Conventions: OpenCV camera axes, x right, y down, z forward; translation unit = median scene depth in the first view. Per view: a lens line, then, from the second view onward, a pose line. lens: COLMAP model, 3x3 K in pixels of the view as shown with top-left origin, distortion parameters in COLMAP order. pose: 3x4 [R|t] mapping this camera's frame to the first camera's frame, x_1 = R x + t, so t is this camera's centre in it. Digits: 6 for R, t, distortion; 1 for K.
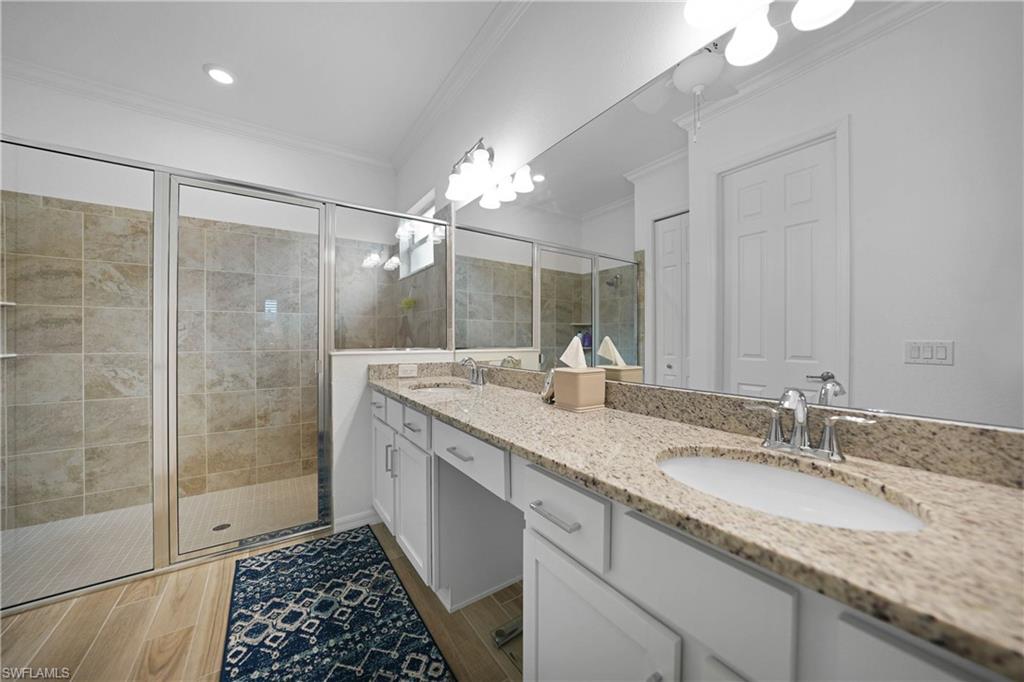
lens RADIAL K [[357.6, 0, 521.1], [0, 357.6, 336.7], [0, 0, 1]] dist [-0.024280, 0.005116]
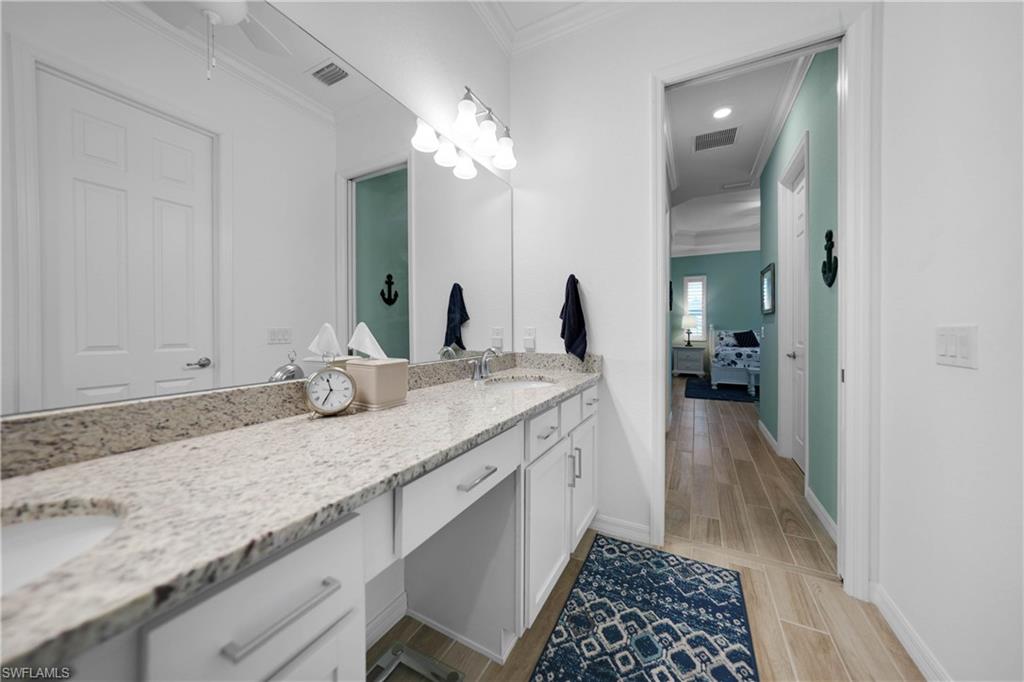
lens RADIAL K [[357.6, 0, 511.0], [0, 357.6, 336.1], [0, 0, 1]] dist [-0.024280, 0.005116]
pose [[-0.488070, -0.020692, 0.872559, -0.938299], [-0.011733, 0.999784, 0.017146, 0.016501], [-0.872726, -0.001870, -0.488207, 1.426288]]
